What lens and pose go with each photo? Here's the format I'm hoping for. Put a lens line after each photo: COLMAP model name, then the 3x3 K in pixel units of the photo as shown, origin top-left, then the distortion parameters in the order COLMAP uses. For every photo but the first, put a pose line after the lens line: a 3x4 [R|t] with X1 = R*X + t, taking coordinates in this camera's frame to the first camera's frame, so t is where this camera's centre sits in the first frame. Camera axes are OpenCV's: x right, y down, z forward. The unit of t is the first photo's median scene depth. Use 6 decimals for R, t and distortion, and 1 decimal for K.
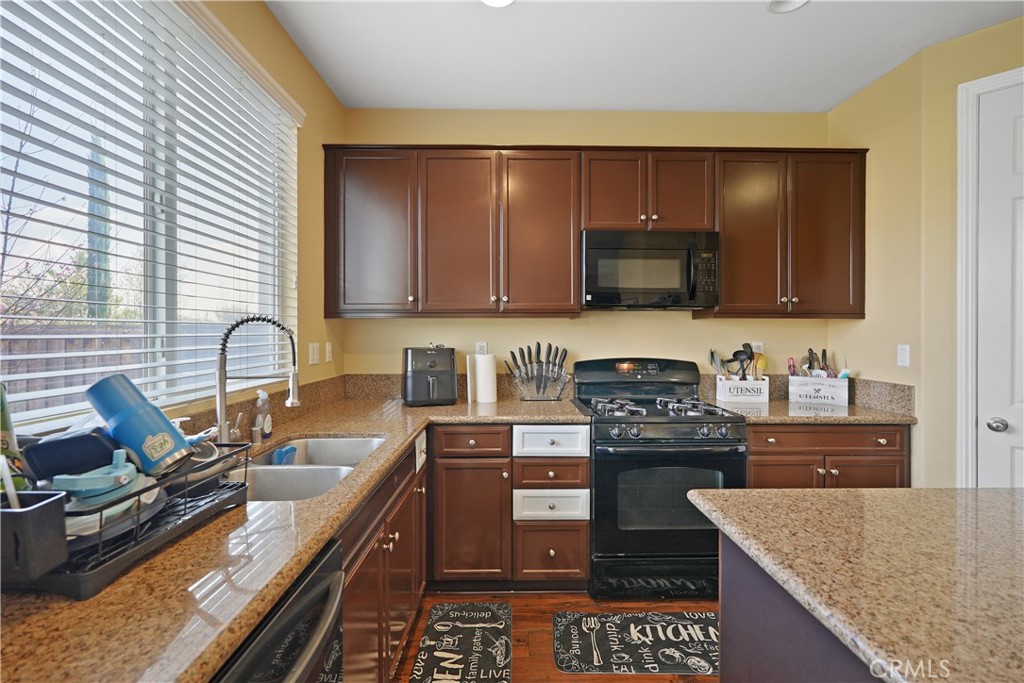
lens RADIAL K [[457.8, 0, 518.6], [0, 457.8, 333.7], [0, 0, 1]] dist [-0.008471, 0.003909]
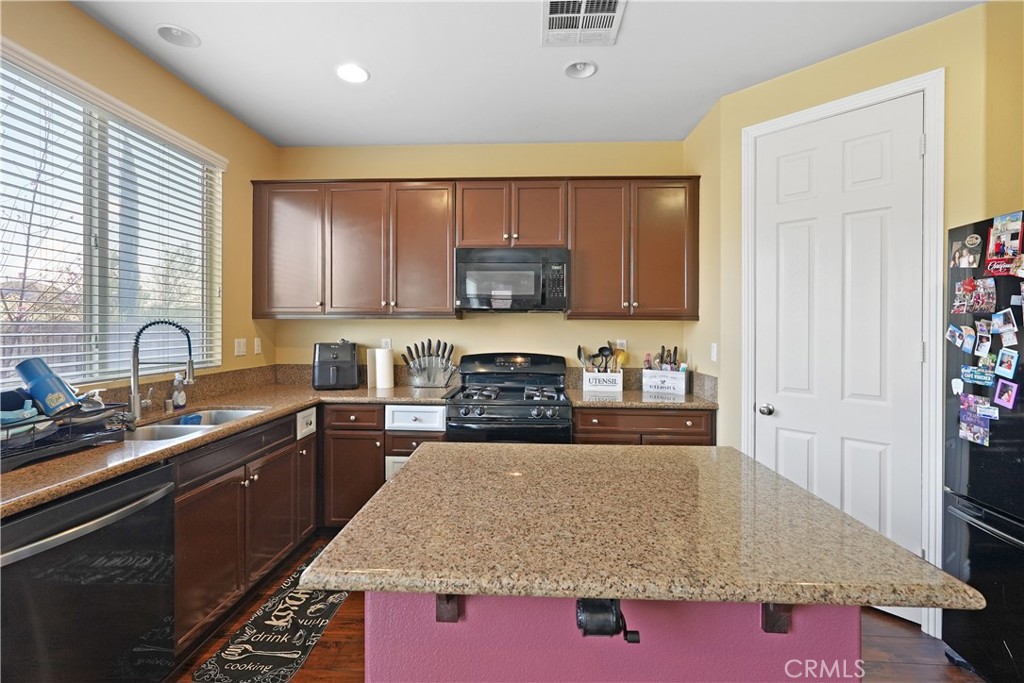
lens RADIAL K [[457.8, 0, 505.9], [0, 457.8, 331.0], [0, 0, 1]] dist [-0.008471, 0.003909]
pose [[0.997952, 0.004802, -0.063790, 0.352778], [-0.004614, 0.999985, 0.003105, -0.007908], [0.063804, -0.002804, 0.997959, -0.208167]]
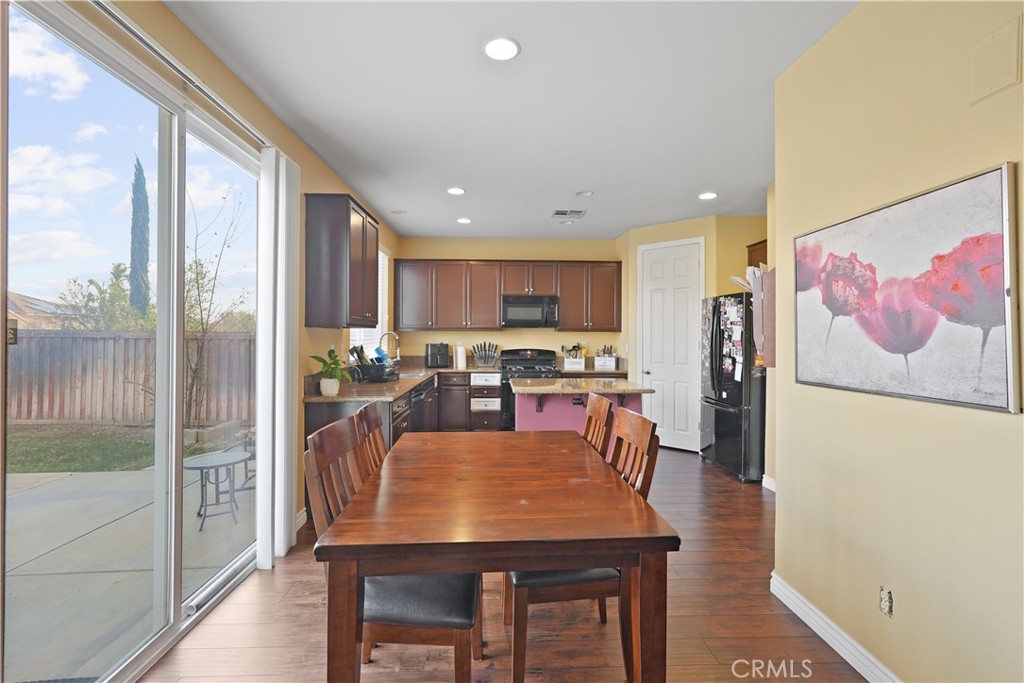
lens RADIAL K [[457.8, 0, 518.0], [0, 457.8, 333.8], [0, 0, 1]] dist [-0.008471, 0.003909]
pose [[0.999687, 0.003576, 0.024764, 0.168046], [-0.003412, 0.999972, -0.006657, -0.006830], [-0.024787, 0.006570, 0.999671, -1.417994]]
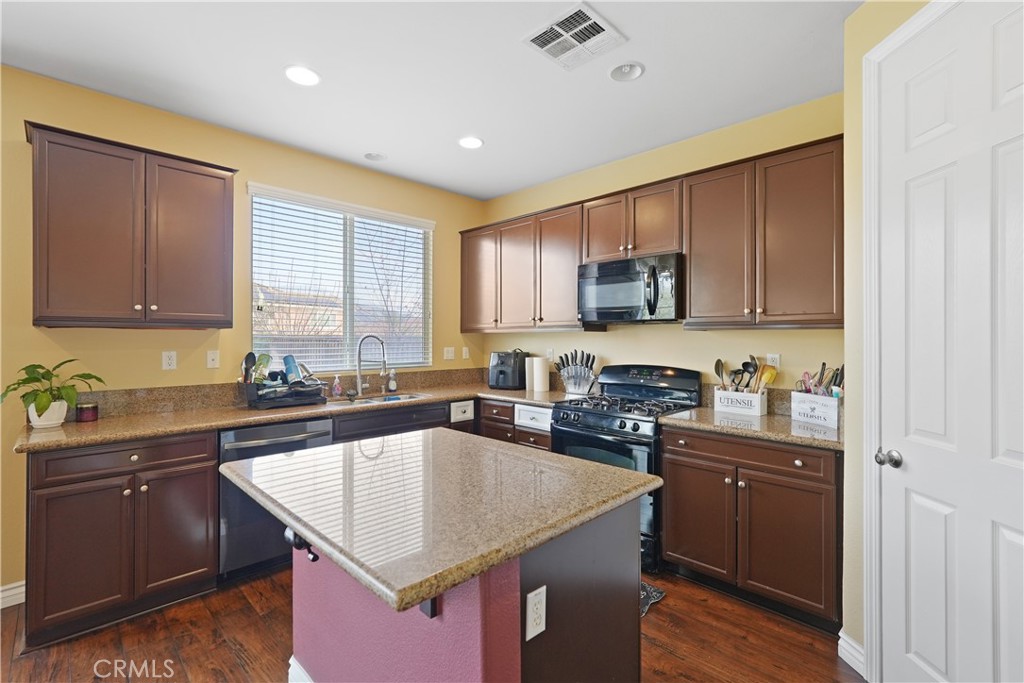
lens RADIAL K [[457.8, 0, 521.8], [0, 457.8, 340.0], [0, 0, 1]] dist [-0.008471, 0.003909]
pose [[0.707165, 0.004831, -0.707032, 0.954130], [-0.003369, 0.999988, 0.003463, -0.014600], [0.707041, -0.000067, 0.707173, -0.048832]]
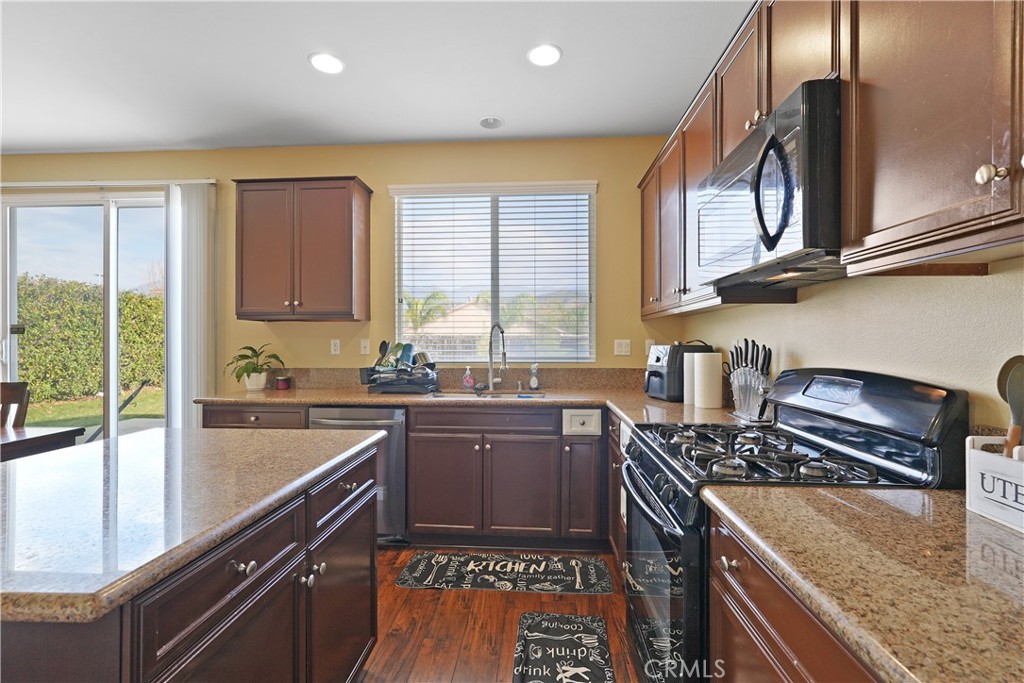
lens RADIAL K [[457.8, 0, 513.2], [0, 457.8, 344.0], [0, 0, 1]] dist [-0.008471, 0.003909]
pose [[-0.079339, 0.006129, -0.996829, 0.884352], [0.000014, 0.999981, 0.006147, 0.024453], [0.996848, 0.000474, -0.079337, 0.750100]]
